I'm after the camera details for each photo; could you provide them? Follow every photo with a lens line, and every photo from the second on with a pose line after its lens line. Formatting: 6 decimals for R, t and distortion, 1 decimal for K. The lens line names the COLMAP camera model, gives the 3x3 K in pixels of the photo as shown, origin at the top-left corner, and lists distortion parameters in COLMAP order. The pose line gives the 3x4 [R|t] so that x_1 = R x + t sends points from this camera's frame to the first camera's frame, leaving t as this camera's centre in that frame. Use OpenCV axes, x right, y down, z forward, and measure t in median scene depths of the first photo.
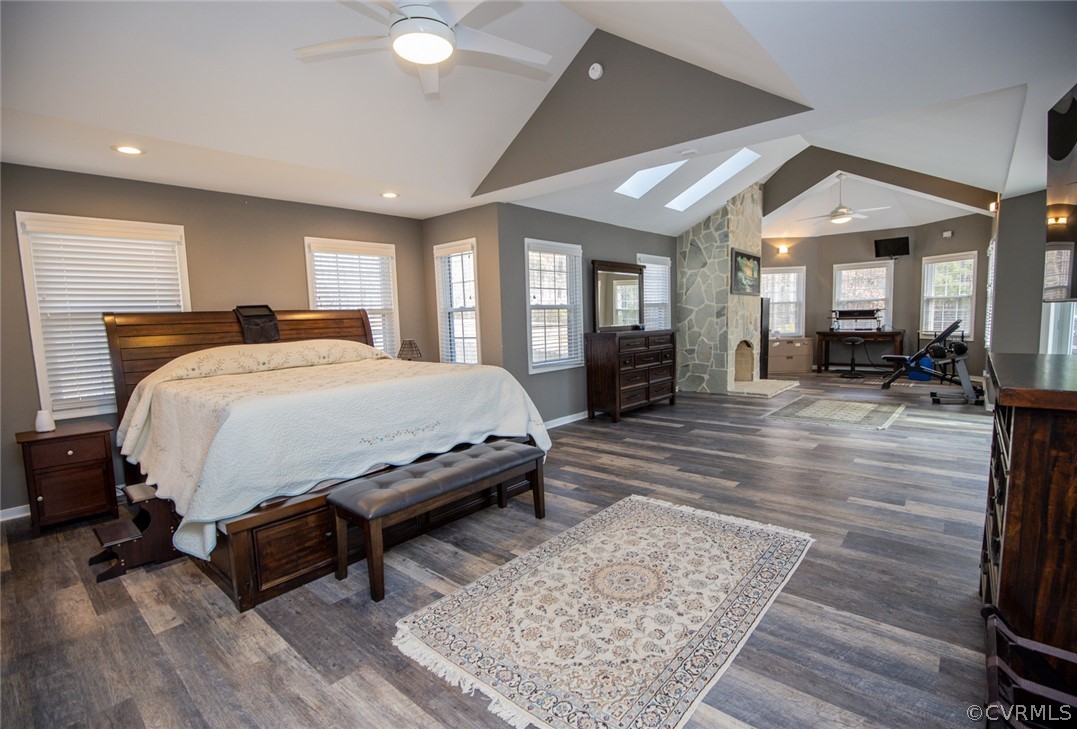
lens RADIAL K [[505.3, 0, 529.0], [0, 505.3, 367.9], [0, 0, 1]] dist [-0.029271, 0.000351]
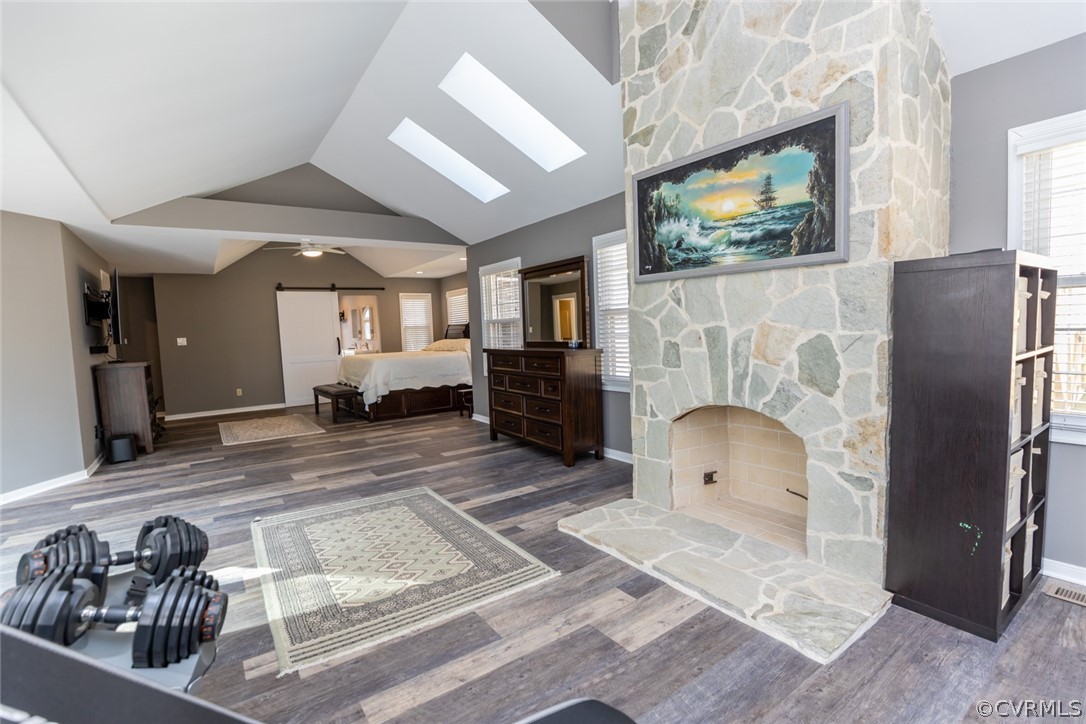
lens RADIAL K [[495.8, 0, 546.3], [0, 495.8, 364.1], [0, 0, 1]] dist [-0.033960, 0.005268]
pose [[-0.217531, 0.109707, -0.969868, 1.055199], [-0.053932, 0.990794, 0.124171, -0.160855], [0.974562, 0.079318, -0.209612, 1.281272]]
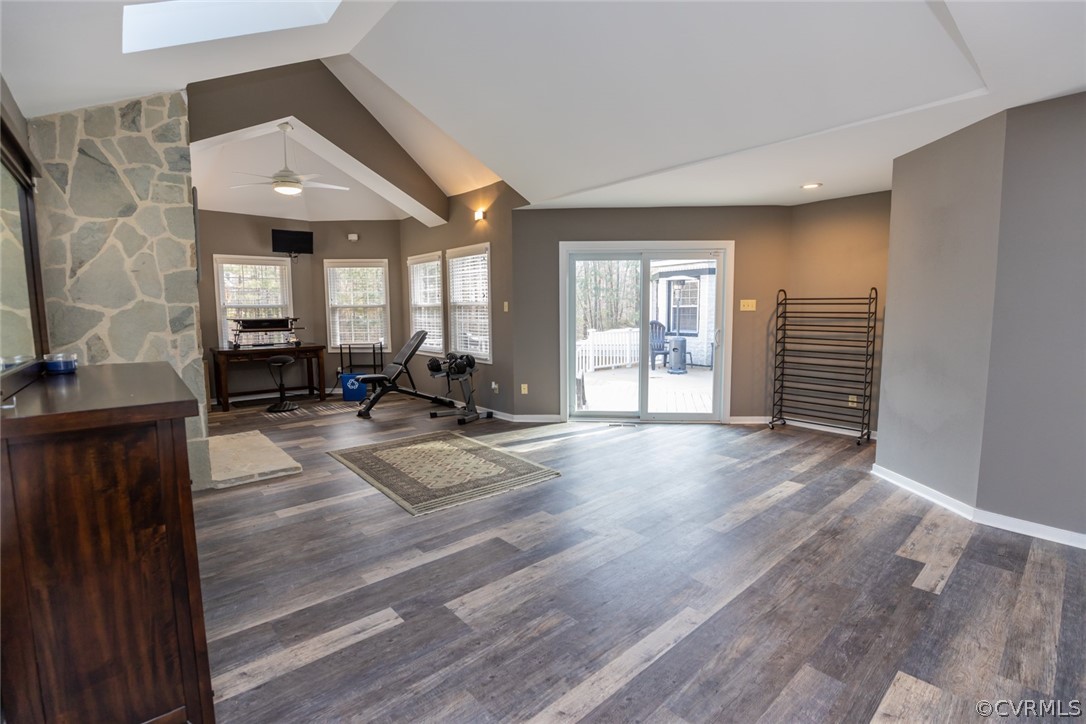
lens RADIAL K [[495.8, 0, 546.5], [0, 495.8, 361.7], [0, 0, 1]] dist [-0.033960, 0.005268]
pose [[0.117415, -0.069410, 0.990654, -0.037556], [0.101701, 0.993150, 0.057531, -0.080753], [-0.987862, 0.093995, 0.123669, 0.774835]]
